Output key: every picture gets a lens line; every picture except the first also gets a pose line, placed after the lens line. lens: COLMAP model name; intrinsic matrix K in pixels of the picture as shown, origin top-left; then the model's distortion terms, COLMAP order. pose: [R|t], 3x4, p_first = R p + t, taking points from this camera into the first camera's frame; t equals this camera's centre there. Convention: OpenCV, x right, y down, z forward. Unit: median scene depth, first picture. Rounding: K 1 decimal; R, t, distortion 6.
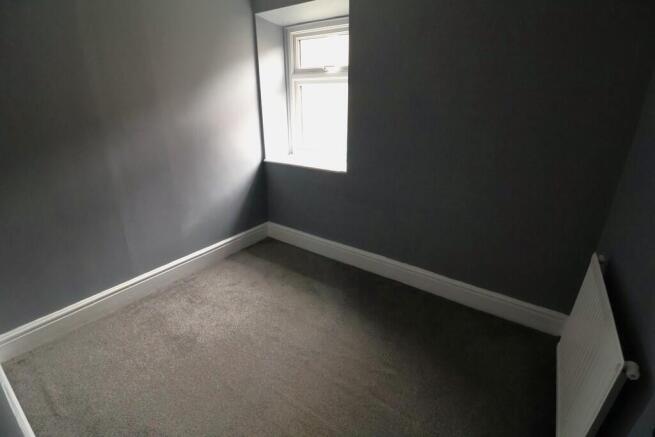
lens RADIAL K [[304.9, 0, 325.2], [0, 304.9, 219.2], [0, 0, 1]] dist [-0.001226, -0.000380]
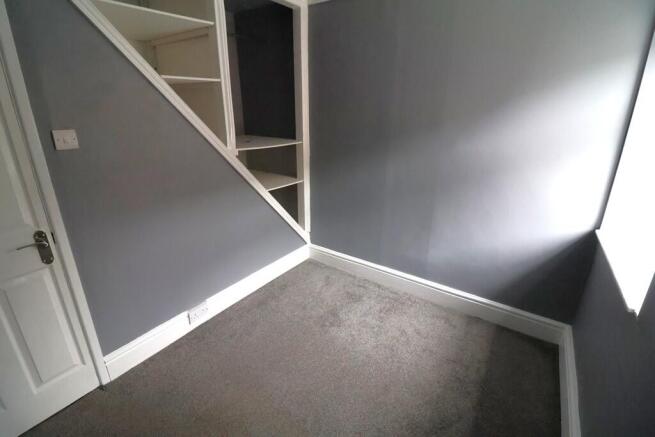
lens RADIAL K [[304.9, 0, 325.6], [0, 304.9, 218.0], [0, 0, 1]] dist [-0.001226, -0.000380]
pose [[0.007966, 0.332887, -0.942933, 0.413799], [-0.389894, 0.869366, 0.303622, -0.233546], [0.920825, 0.365226, 0.136716, 0.547007]]
